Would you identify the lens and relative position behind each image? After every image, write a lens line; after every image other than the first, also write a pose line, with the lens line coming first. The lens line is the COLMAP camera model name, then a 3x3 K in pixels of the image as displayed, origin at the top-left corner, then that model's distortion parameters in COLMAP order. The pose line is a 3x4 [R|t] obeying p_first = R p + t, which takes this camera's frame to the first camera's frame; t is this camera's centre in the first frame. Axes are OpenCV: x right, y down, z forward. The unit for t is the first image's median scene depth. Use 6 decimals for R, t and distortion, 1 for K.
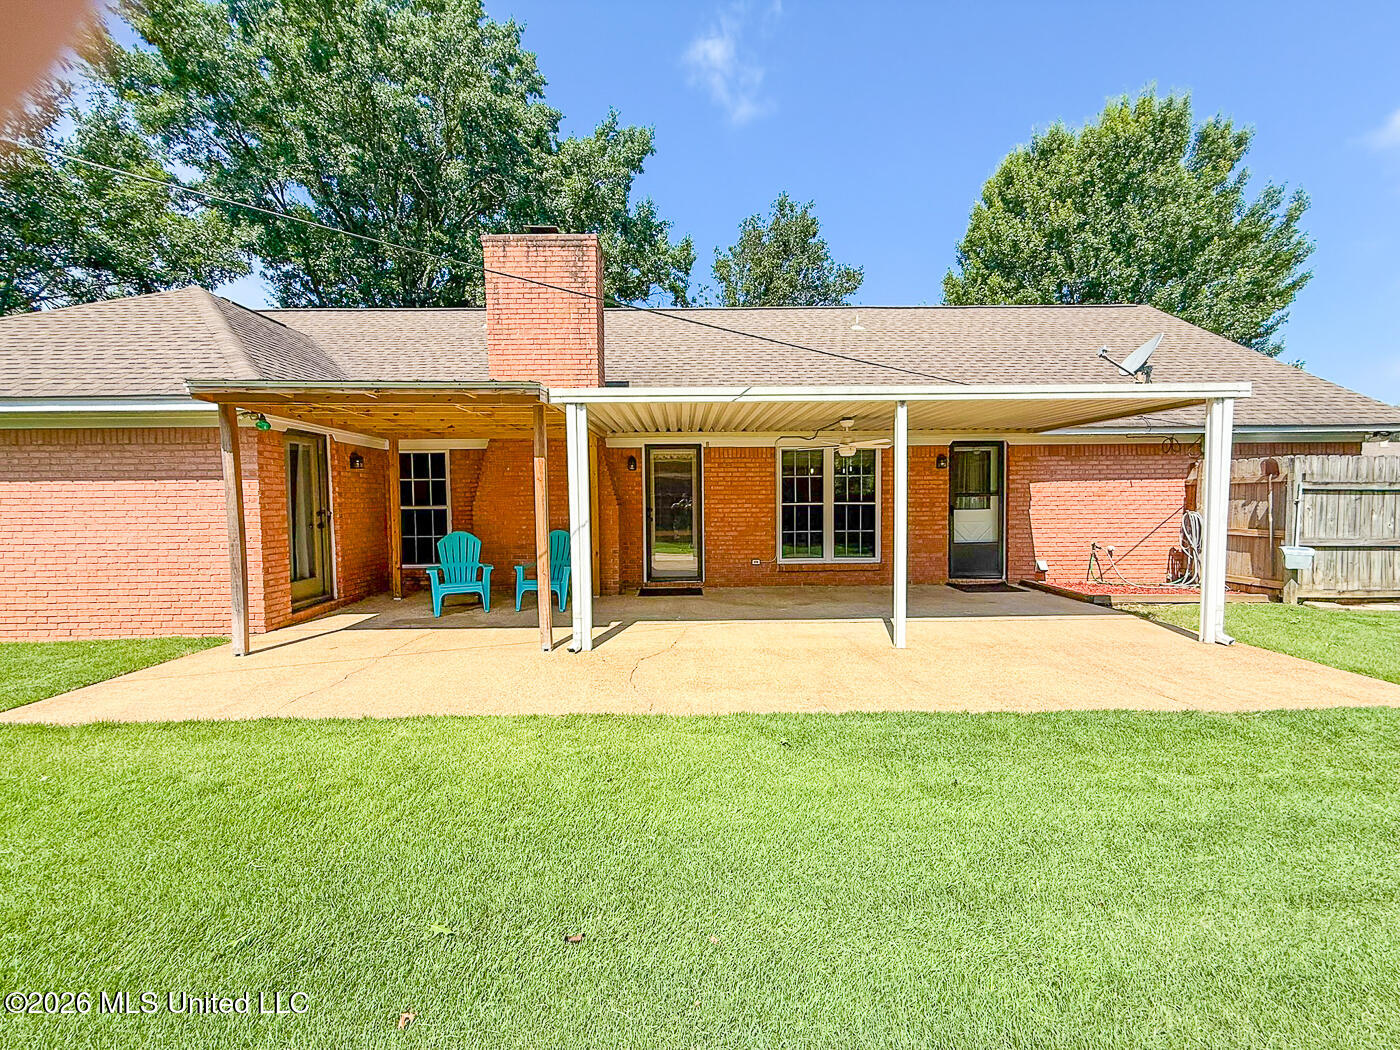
lens RADIAL K [[557.3, 0, 698.0], [0, 557.3, 527.1], [0, 0, 1]] dist [0.000873, 0.000289]
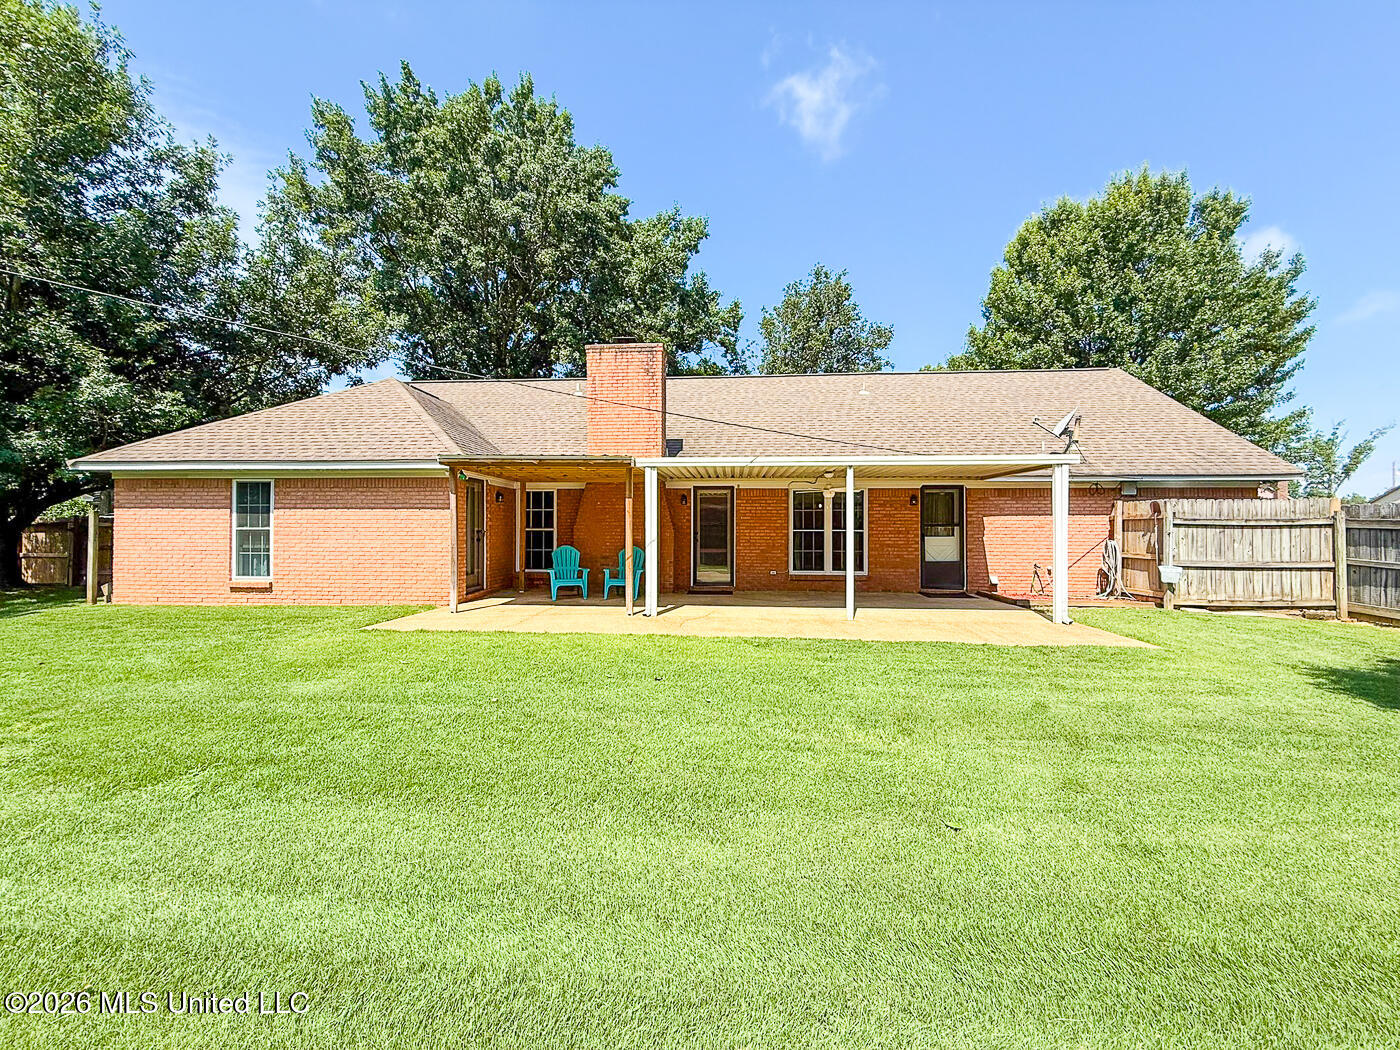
lens RADIAL K [[557.3, 0, 698.0], [0, 557.3, 527.1], [0, 0, 1]] dist [0.000873, 0.000289]
pose [[0.995554, 0.013206, -0.093260, 0.046260], [-0.018174, 0.998449, -0.052620, 0.026289], [0.092421, 0.054081, 0.994250, -0.371128]]
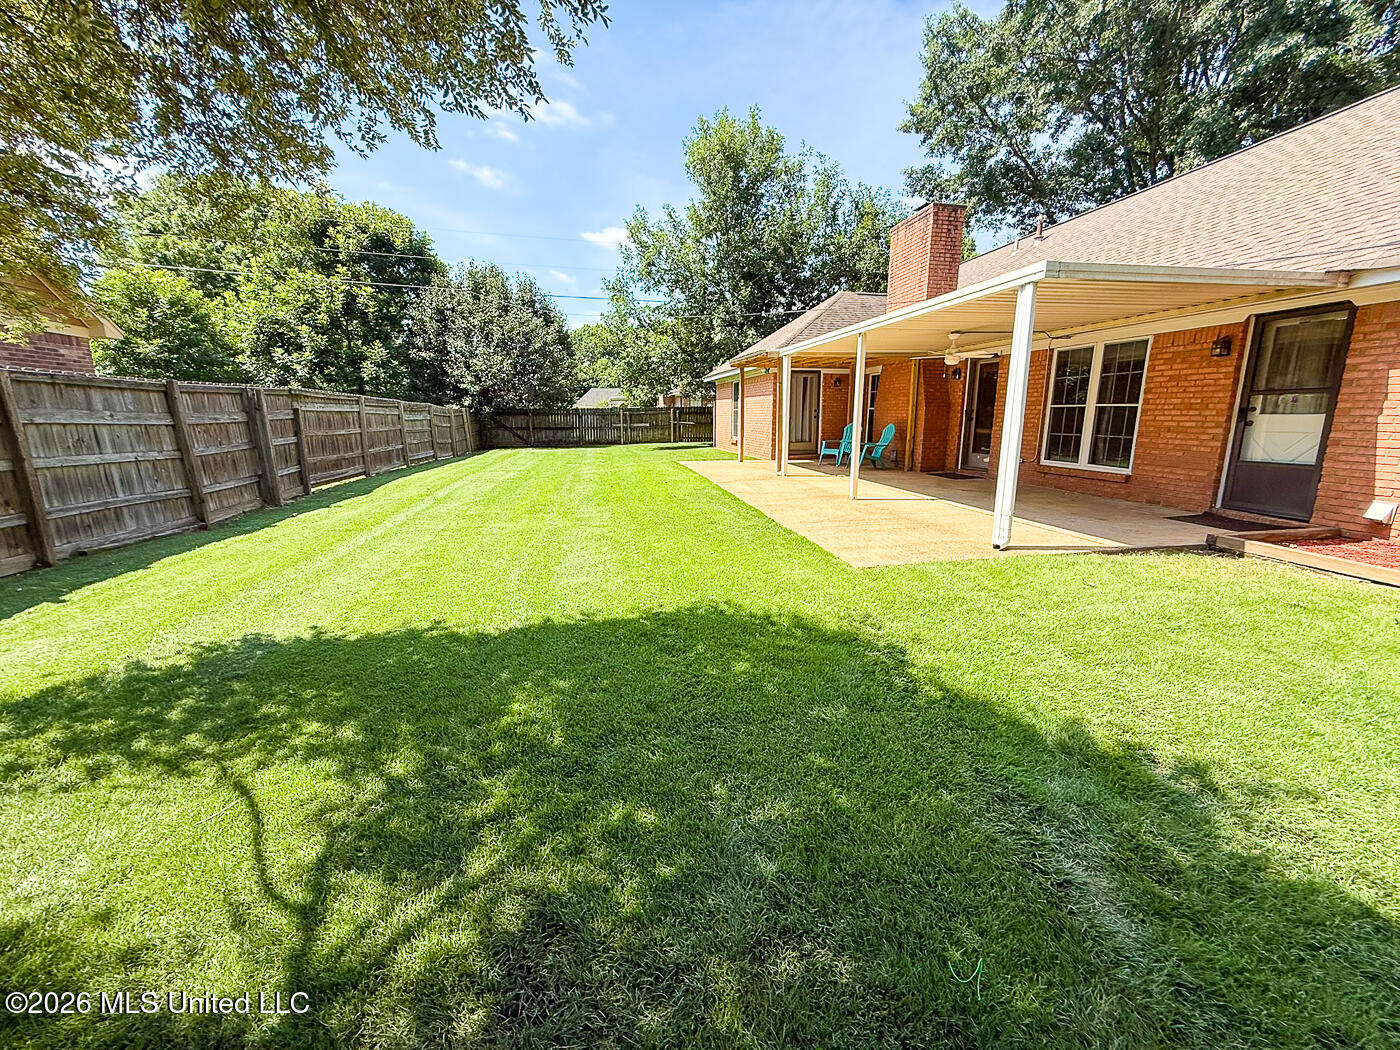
lens RADIAL K [[557.3, 0, 698.0], [0, 557.3, 527.1], [0, 0, 1]] dist [0.000873, 0.000289]
pose [[0.158818, 0.208971, -0.964939, 1.073070], [-0.049643, 0.977798, 0.203585, -0.000131], [0.986059, 0.015569, 0.165666, 0.192089]]
